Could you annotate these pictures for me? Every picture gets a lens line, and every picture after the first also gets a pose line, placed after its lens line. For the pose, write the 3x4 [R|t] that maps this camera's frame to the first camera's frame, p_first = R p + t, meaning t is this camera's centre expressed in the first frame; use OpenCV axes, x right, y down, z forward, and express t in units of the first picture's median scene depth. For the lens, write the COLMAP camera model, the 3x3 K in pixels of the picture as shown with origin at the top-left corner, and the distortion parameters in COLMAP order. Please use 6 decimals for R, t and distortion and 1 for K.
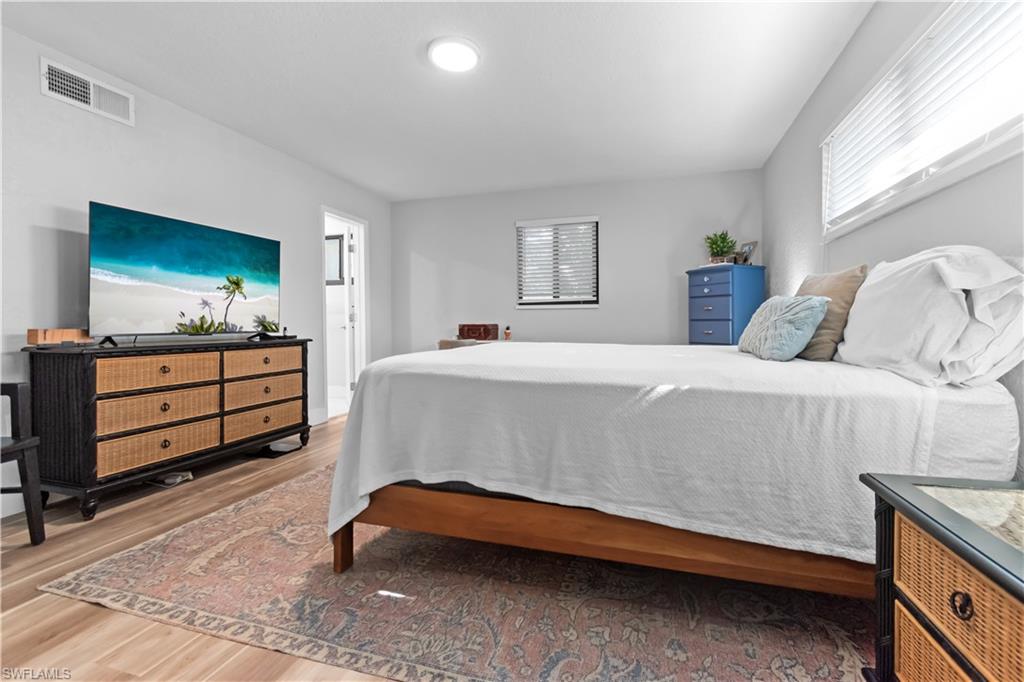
lens RADIAL K [[457.5, 0, 517.6], [0, 457.5, 324.6], [0, 0, 1]] dist [0.002506, -0.000358]
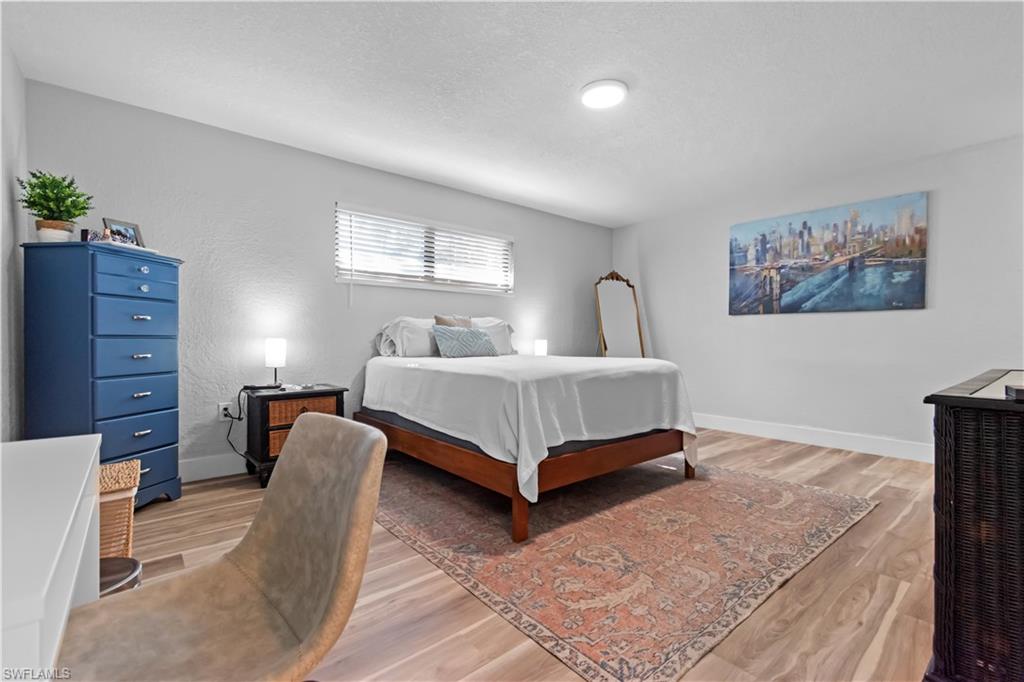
lens RADIAL K [[457.5, 0, 516.2], [0, 457.5, 340.7], [0, 0, 1]] dist [0.002506, -0.000358]
pose [[-0.836344, -0.001195, 0.548204, -0.707521], [0.002170, 0.999983, 0.005491, -0.012281], [-0.548201, 0.005782, -0.836326, 2.560164]]
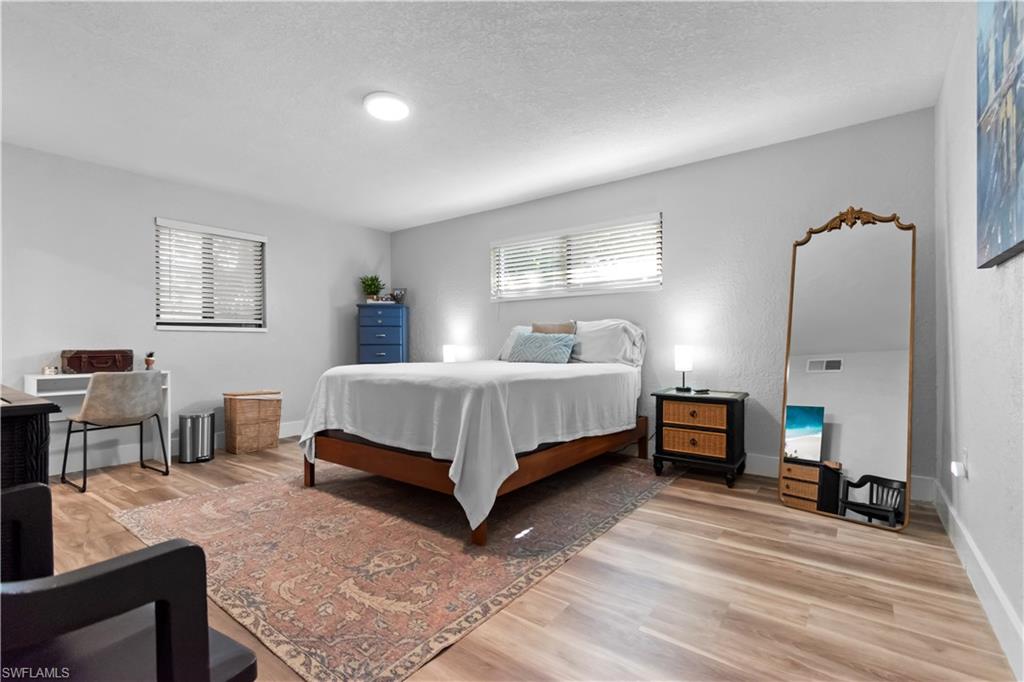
lens RADIAL K [[457.5, 0, 515.3], [0, 457.5, 345.1], [0, 0, 1]] dist [0.002506, -0.000358]
pose [[0.346569, 0.001293, 0.938024, -1.350643], [0.007781, 0.999961, -0.004253, -0.001122], [-0.937992, 0.008772, 0.346545, 0.418656]]
